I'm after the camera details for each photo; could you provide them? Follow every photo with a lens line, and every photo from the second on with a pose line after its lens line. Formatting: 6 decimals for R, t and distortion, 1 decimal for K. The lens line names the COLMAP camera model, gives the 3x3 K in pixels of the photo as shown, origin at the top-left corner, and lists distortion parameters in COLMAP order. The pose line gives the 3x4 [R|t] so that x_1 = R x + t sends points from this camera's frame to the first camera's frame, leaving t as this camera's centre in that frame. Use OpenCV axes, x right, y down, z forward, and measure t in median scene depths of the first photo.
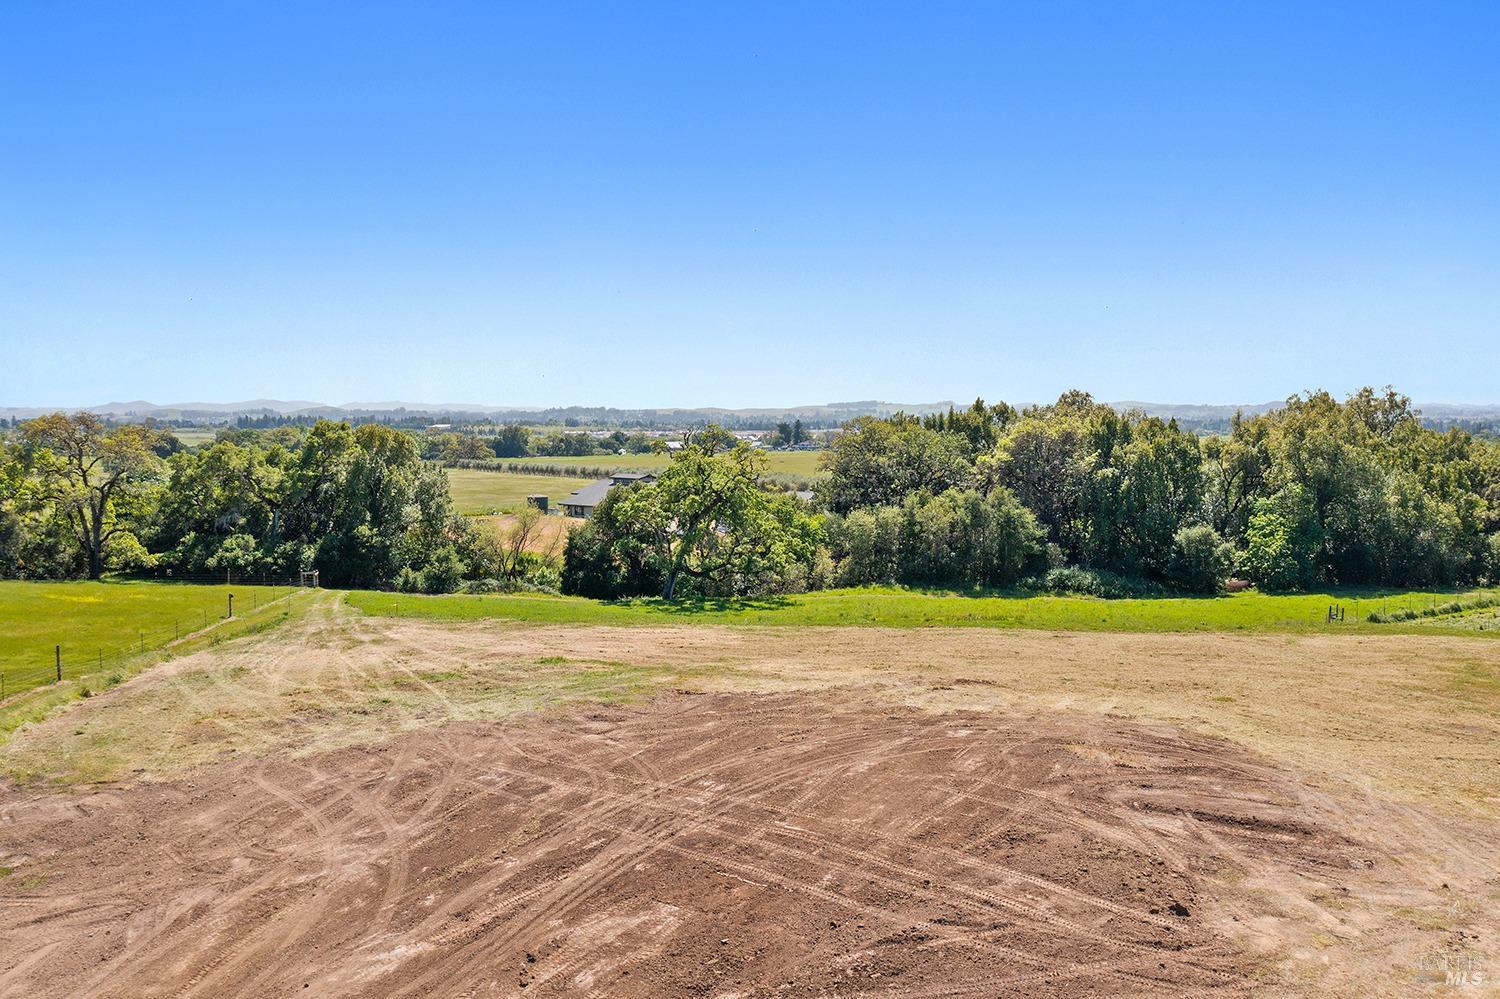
lens RADIAL K [[1200.1, 0, 750.0], [0, 1200.1, 499.5], [0, 0, 1]] dist [-0.011390, -0.000094]
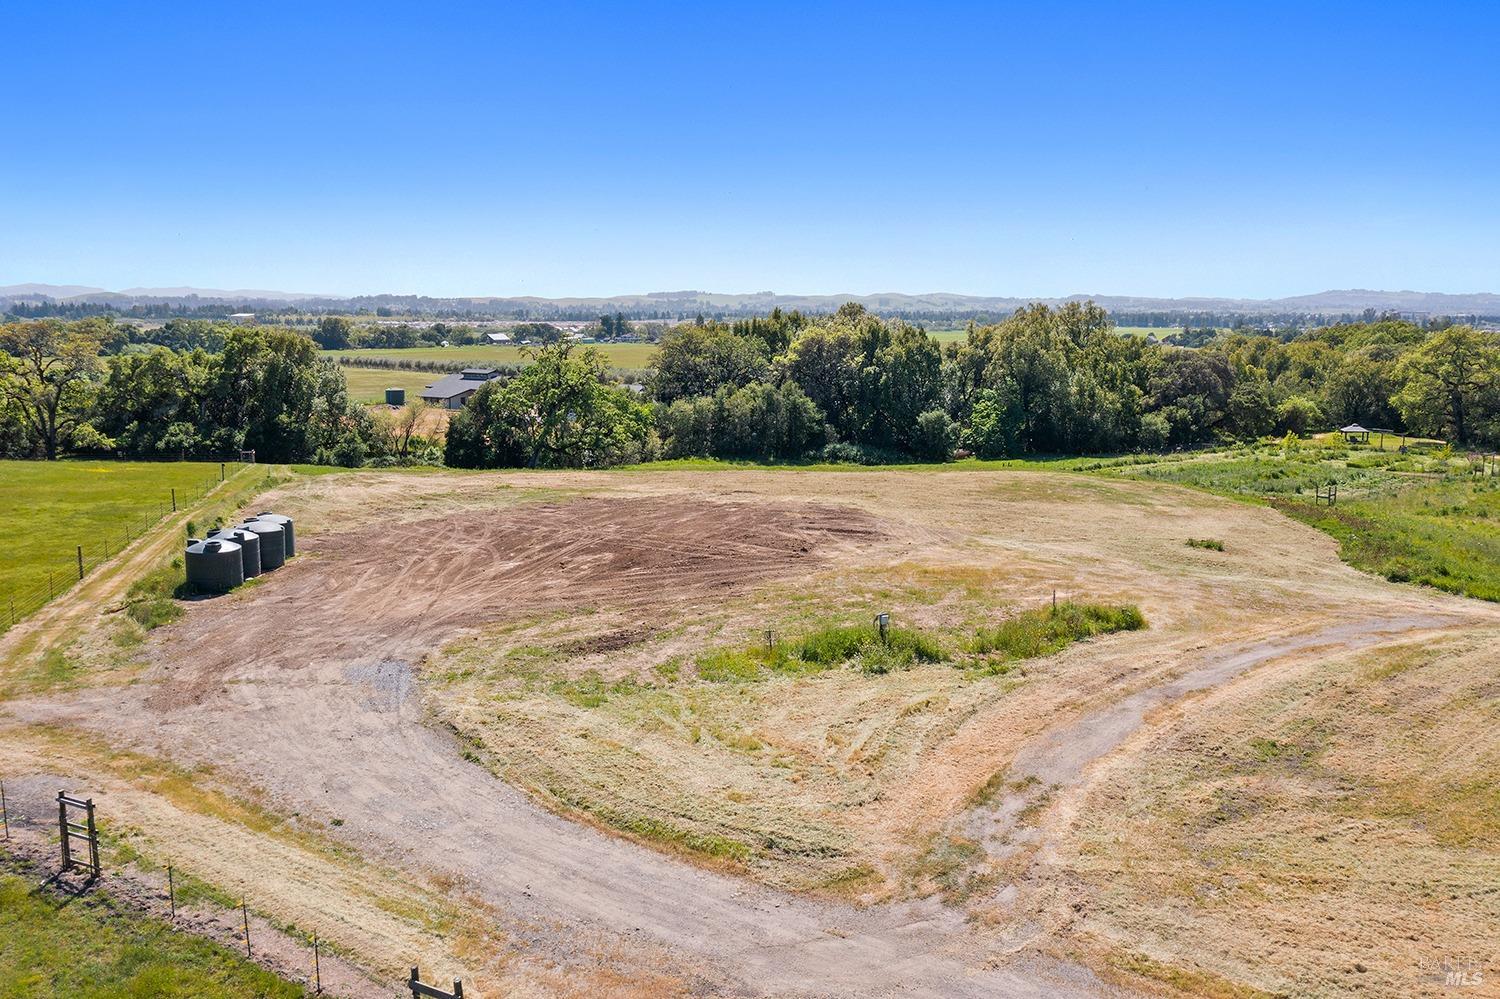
lens RADIAL K [[1200.1, 0, 750.0], [0, 1200.1, 499.5], [0, 0, 1]] dist [-0.011390, -0.000094]
pose [[0.988991, -0.017394, 0.146952, -0.025891], [0.004010, 0.995853, 0.090889, -0.001233], [-0.147923, -0.089299, 0.984959, -0.282696]]
